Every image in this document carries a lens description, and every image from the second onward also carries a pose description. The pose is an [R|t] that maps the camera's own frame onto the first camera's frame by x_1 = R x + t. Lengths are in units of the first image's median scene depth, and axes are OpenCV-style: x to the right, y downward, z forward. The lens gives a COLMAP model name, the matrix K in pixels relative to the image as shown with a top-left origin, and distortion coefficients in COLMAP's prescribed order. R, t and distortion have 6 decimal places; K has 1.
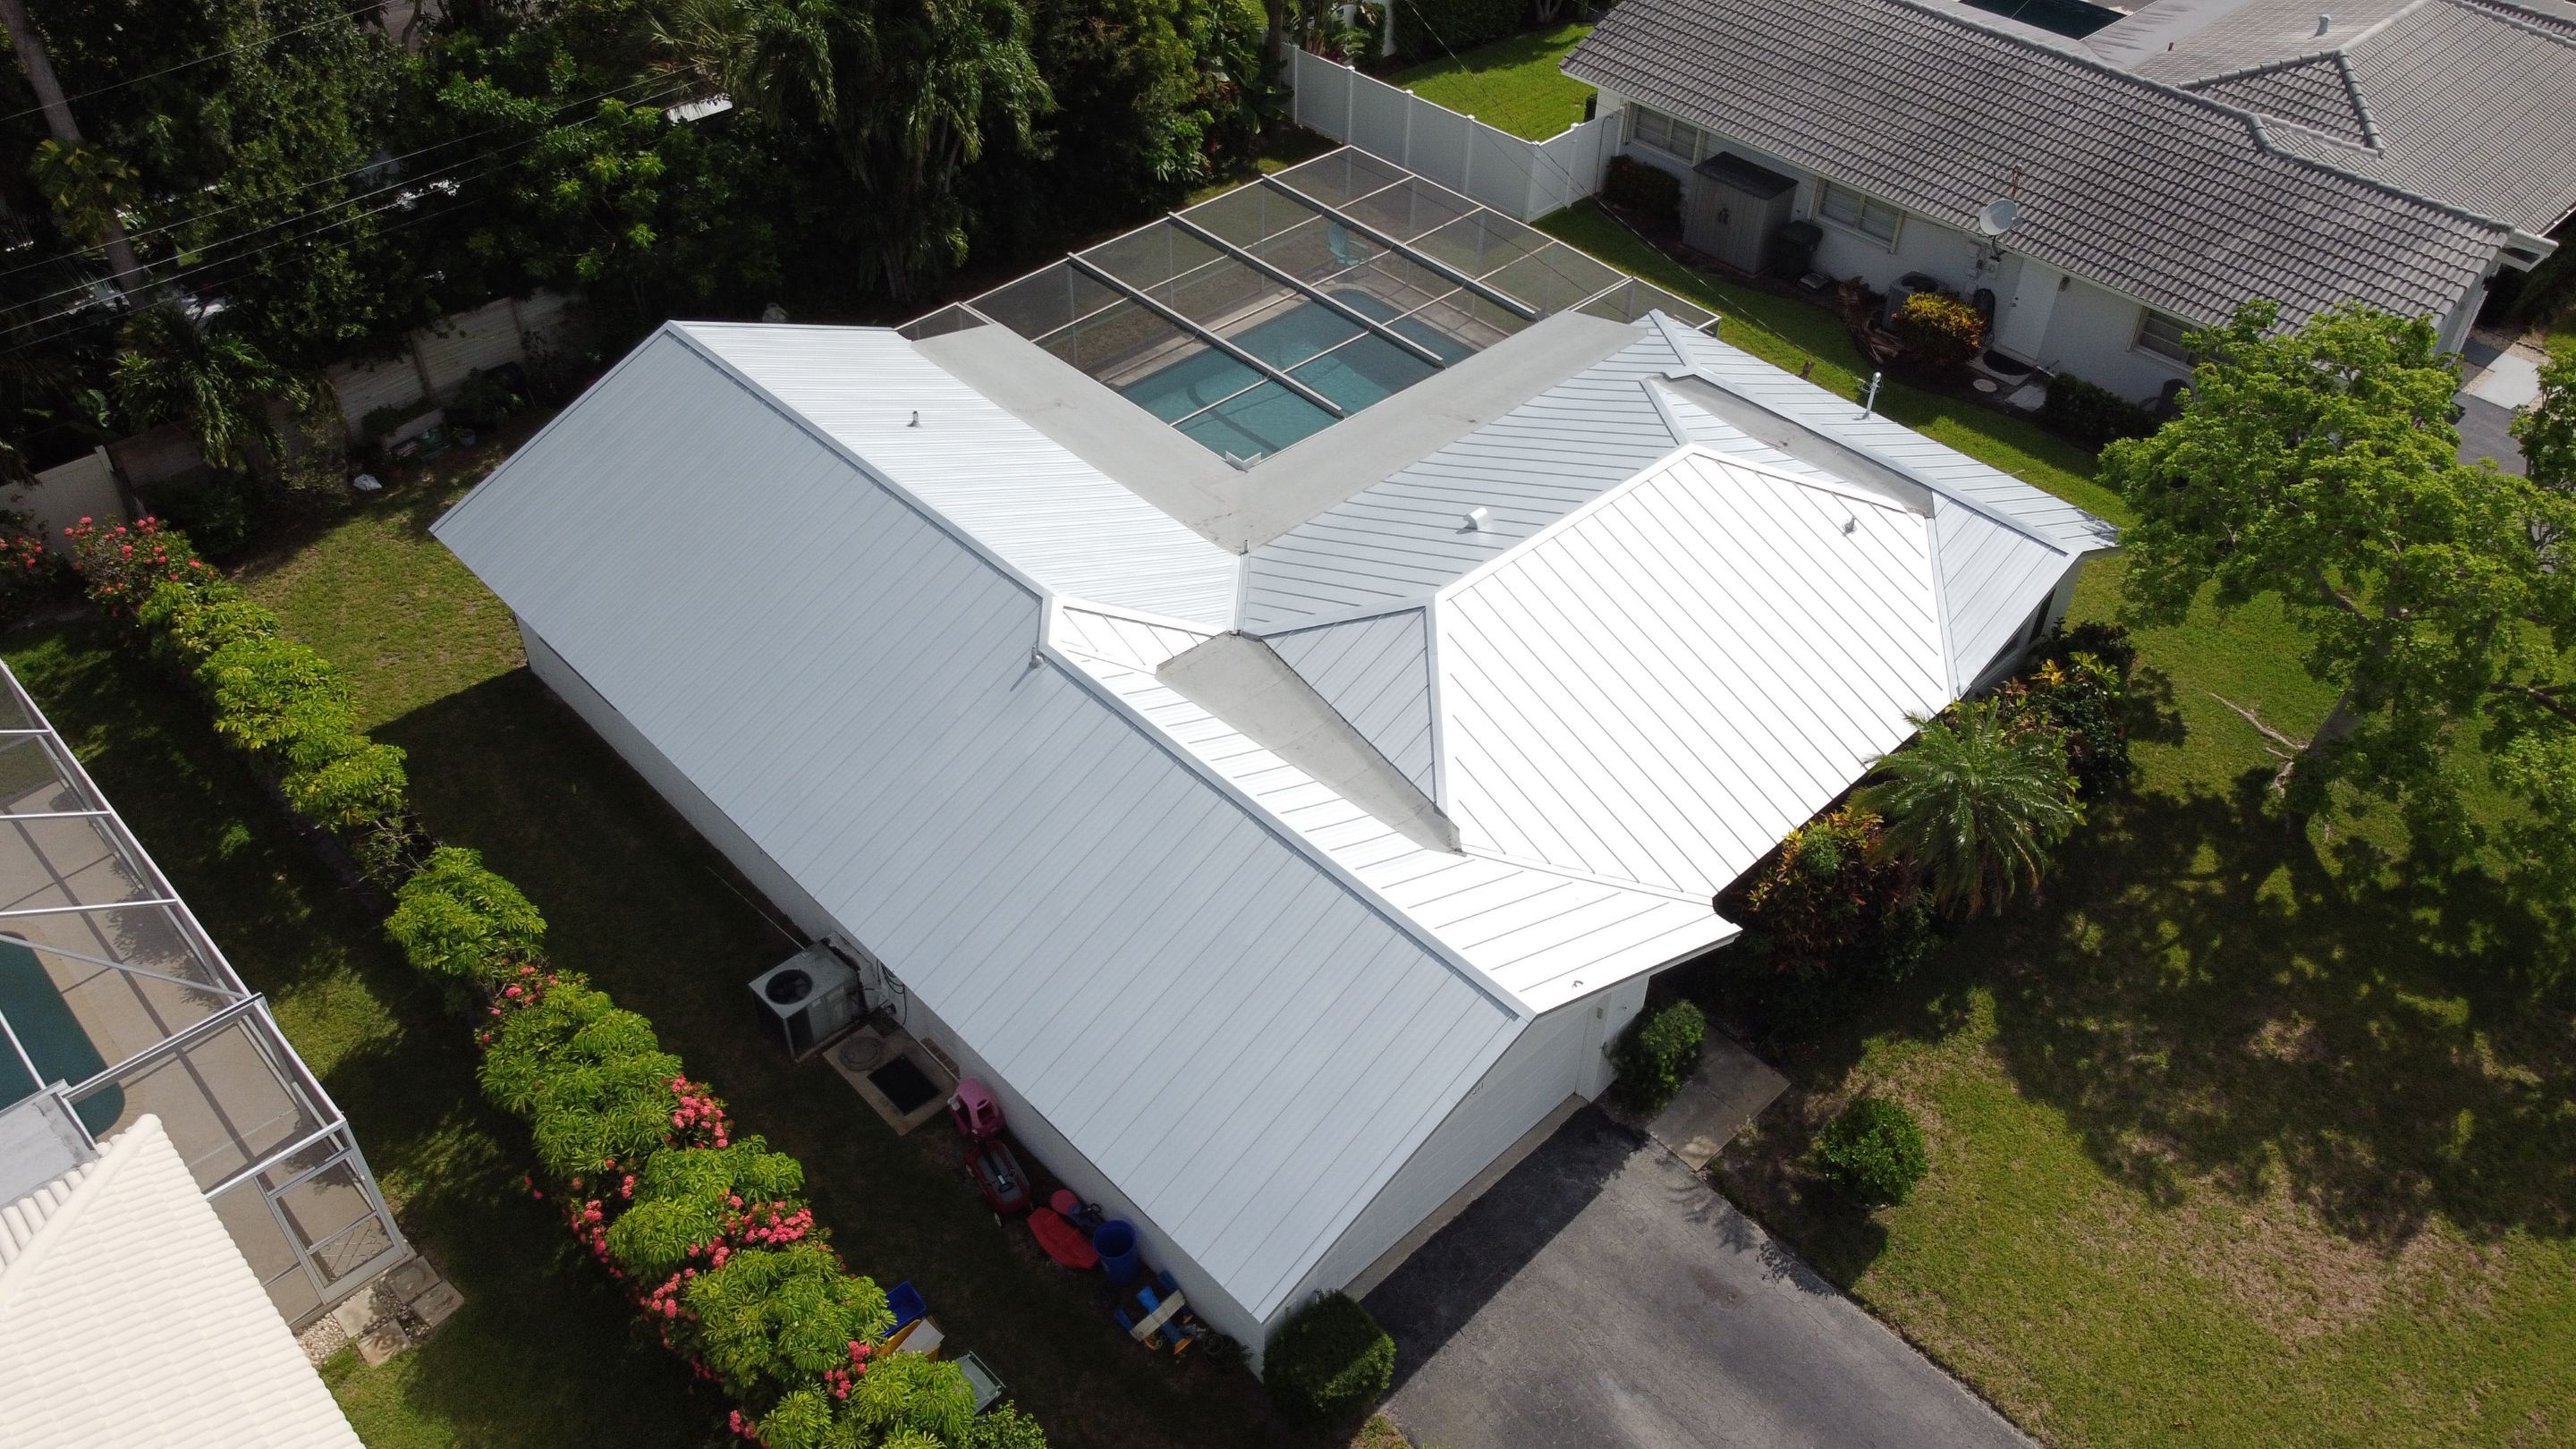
lens RADIAL K [[1863.9, 0, 1256.4], [0, 1863.9, 823.1], [0, 0, 1]] dist [-0.010176, -0.004342]
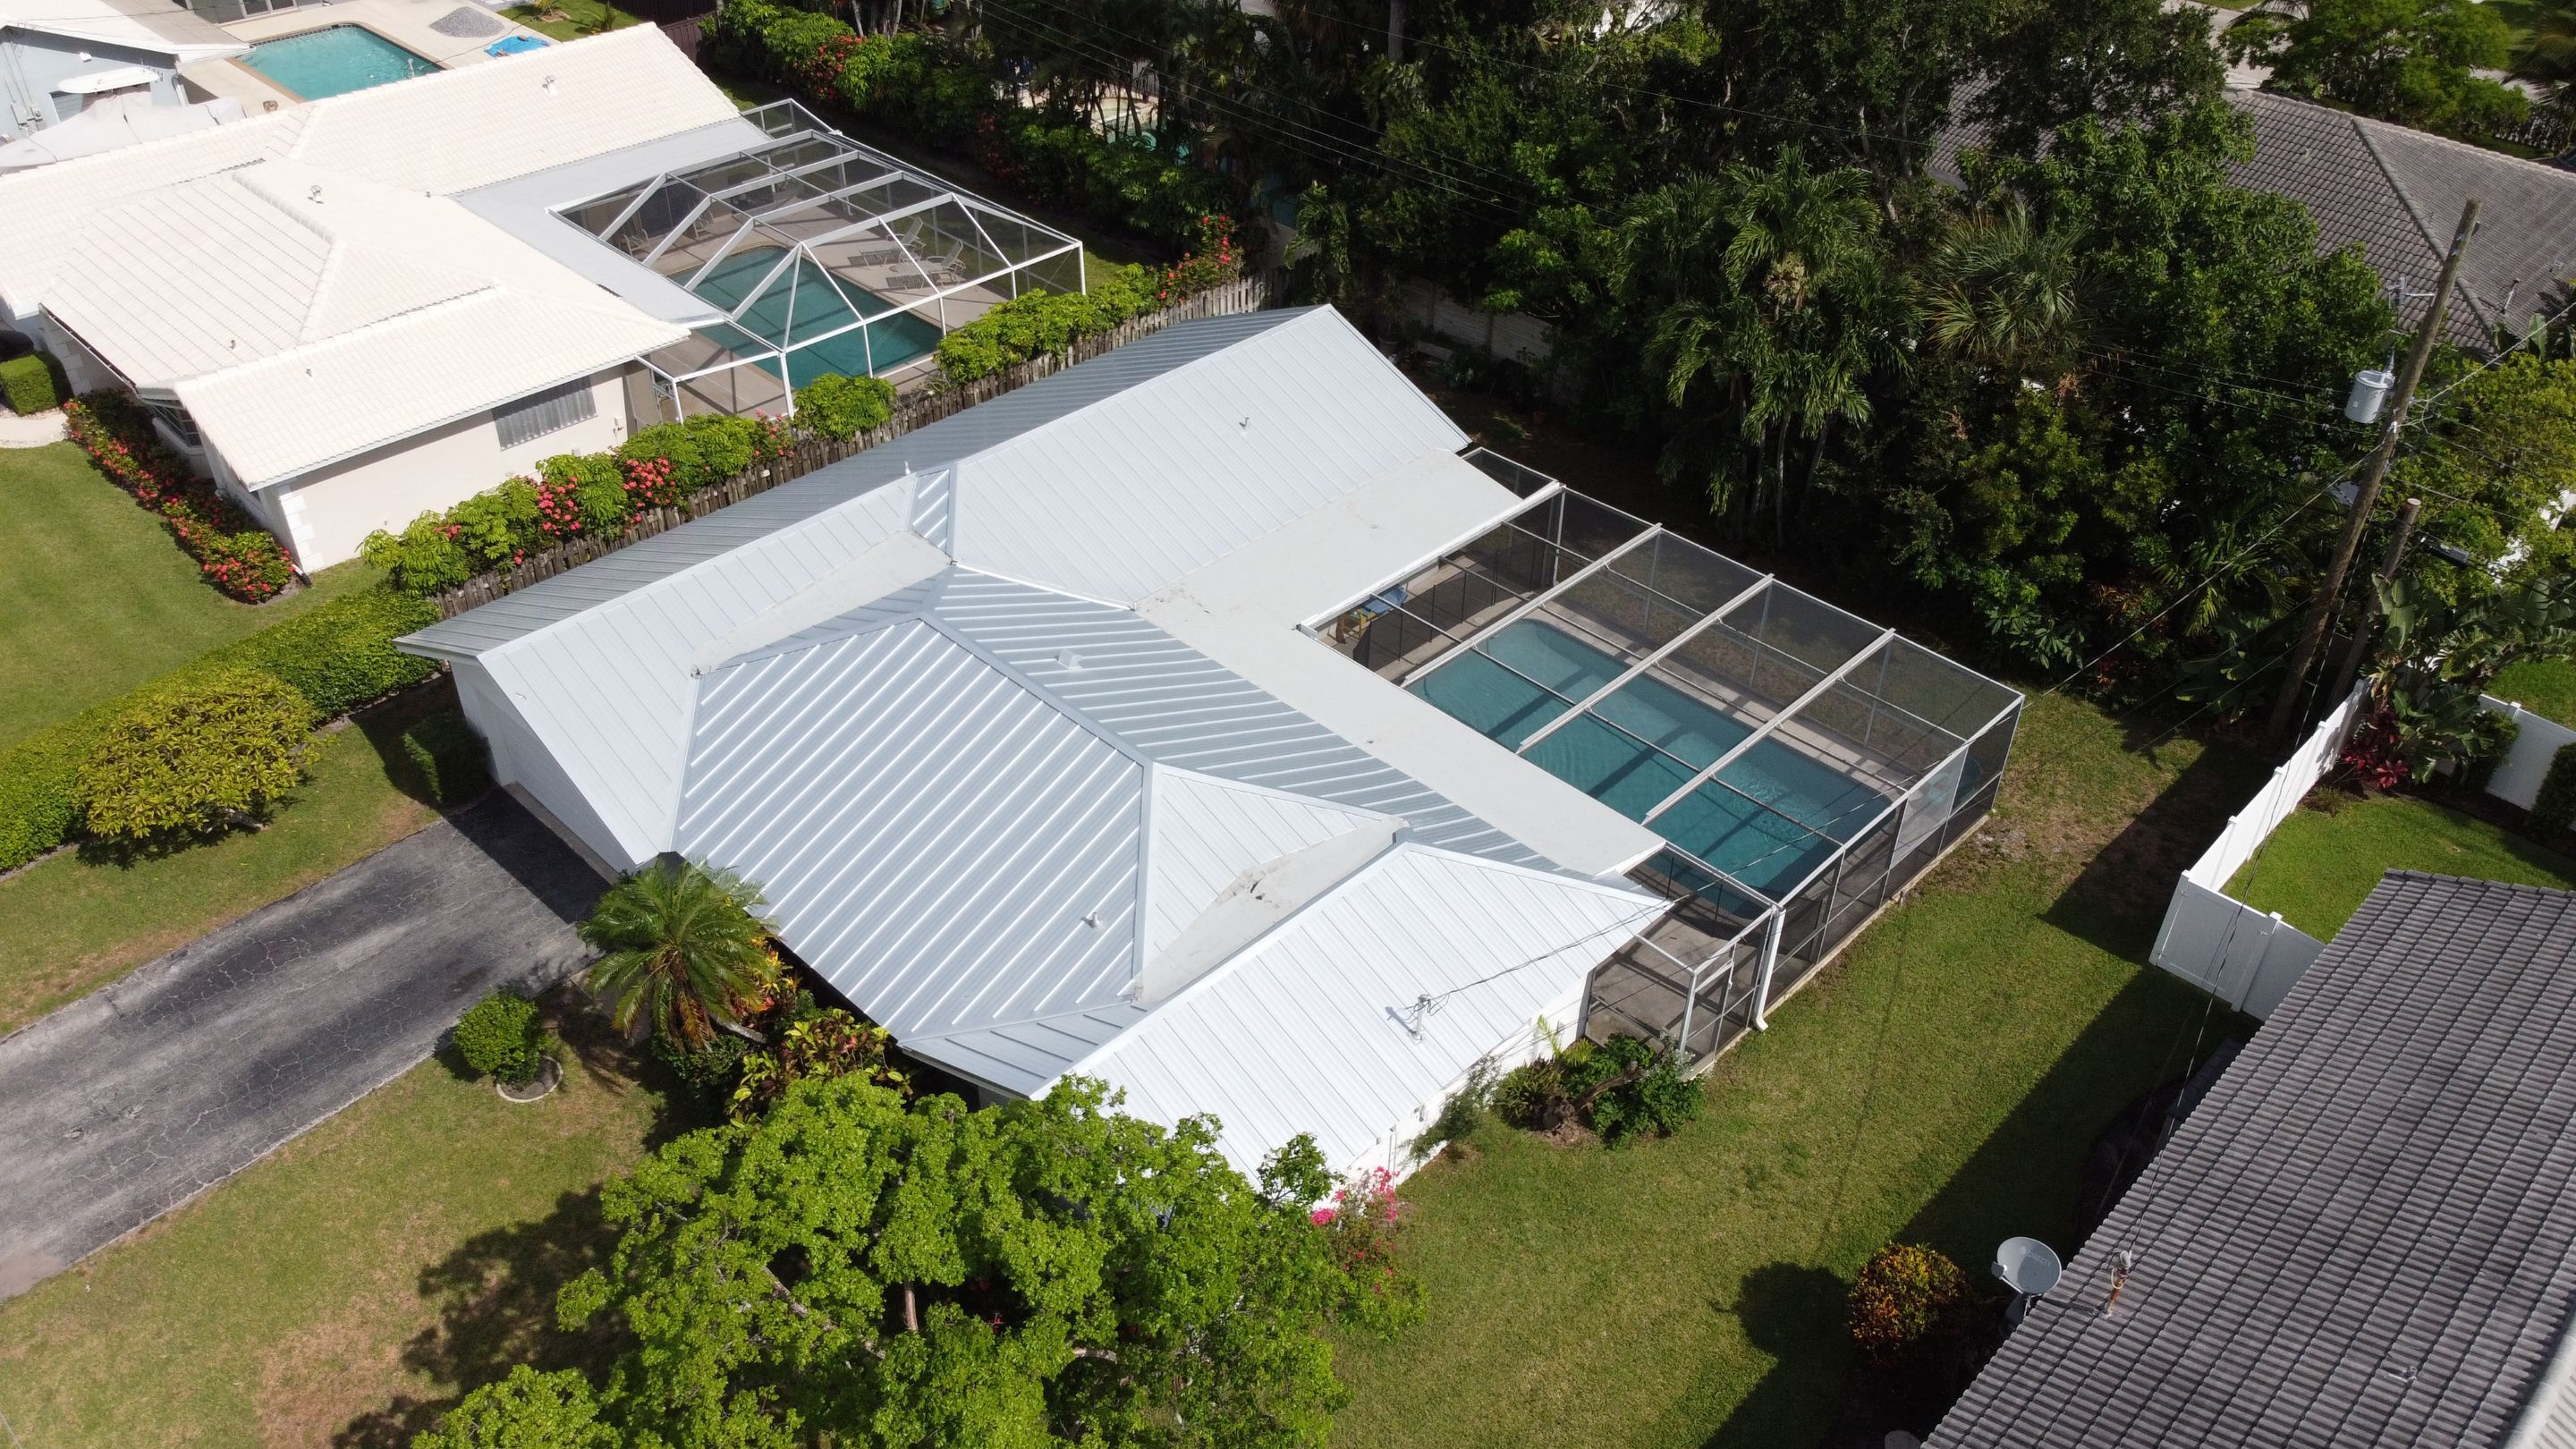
lens RADIAL K [[1935.1, 0, 1288.0], [0, 1935.1, 724.5], [0, 0, 1]] dist [-0.001719, -0.006374]
pose [[0.038921, 0.588920, -0.807254, 1.142050], [-0.704430, 0.589144, 0.395838, -0.730462], [0.708706, 0.553247, 0.437783, 0.638389]]
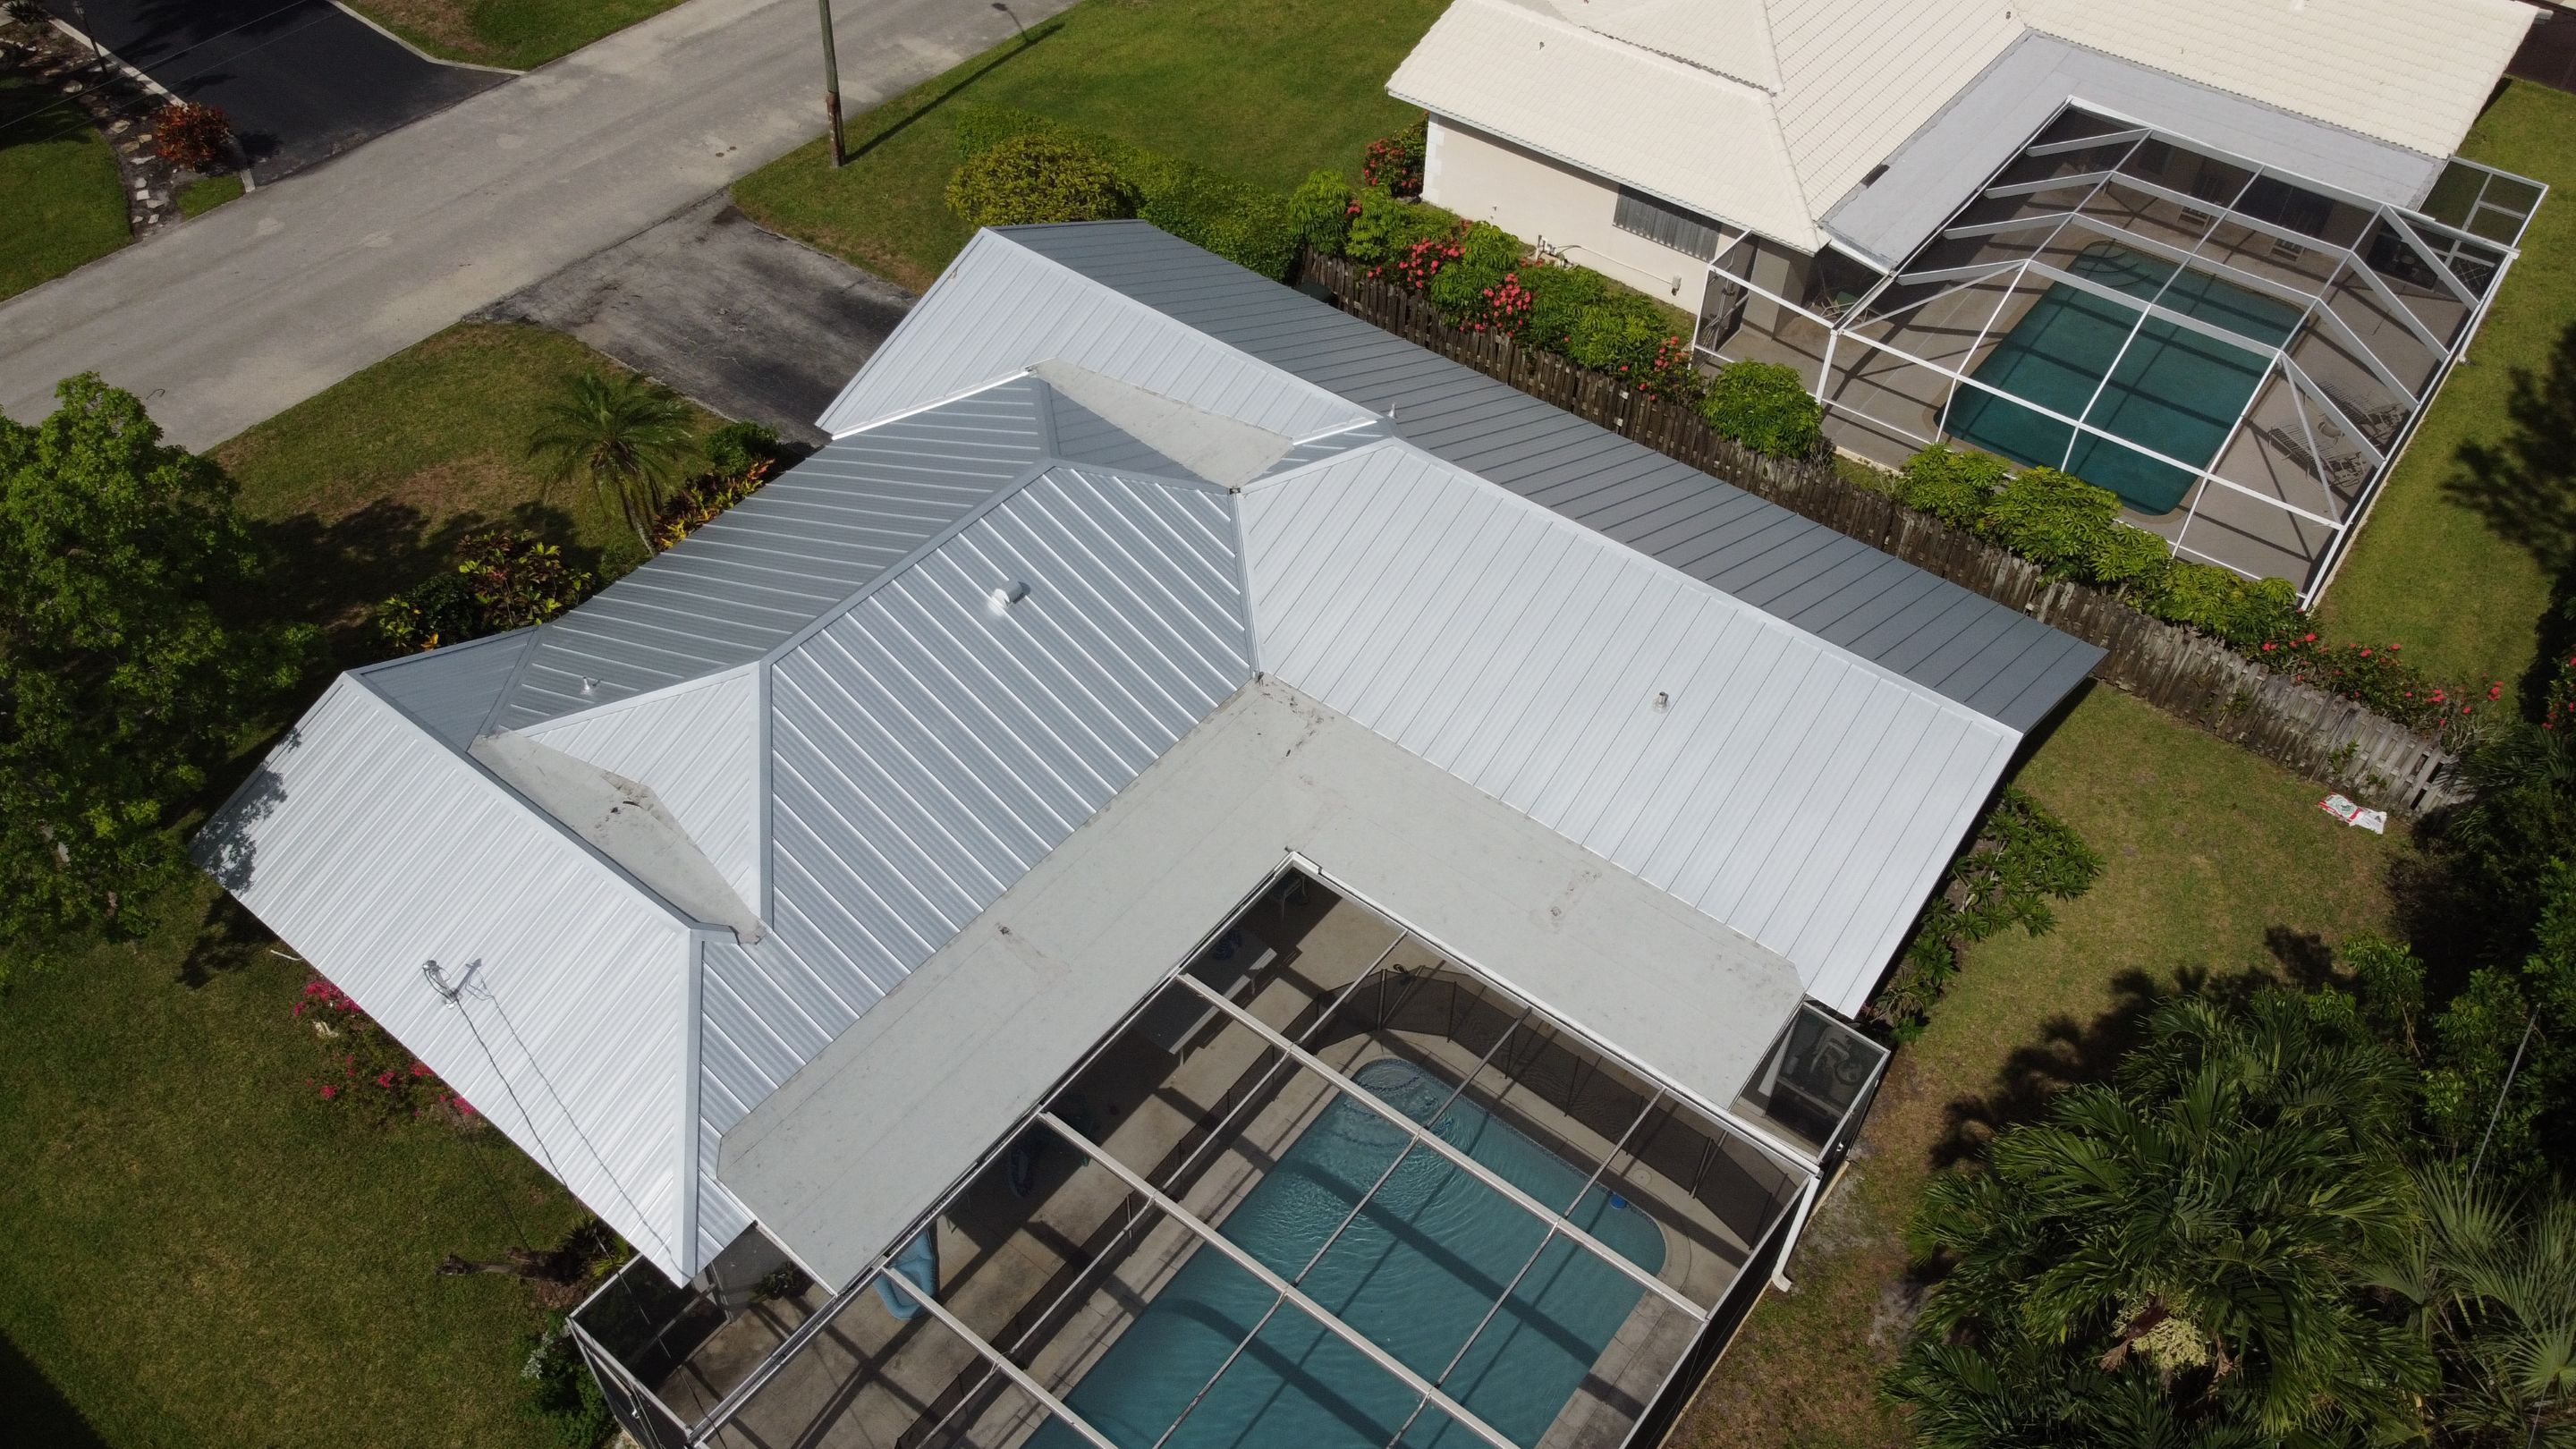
lens RADIAL K [[1920.9, 0, 1288.0], [0, 1920.9, 724.5], [0, 0, 1]] dist [0.002327, -0.008235]
pose [[-0.986237, 0.093180, -0.136580, 0.124558], [-0.136119, 0.011320, 0.990628, -1.235685], [0.093853, 0.995585, 0.001519, 1.138891]]
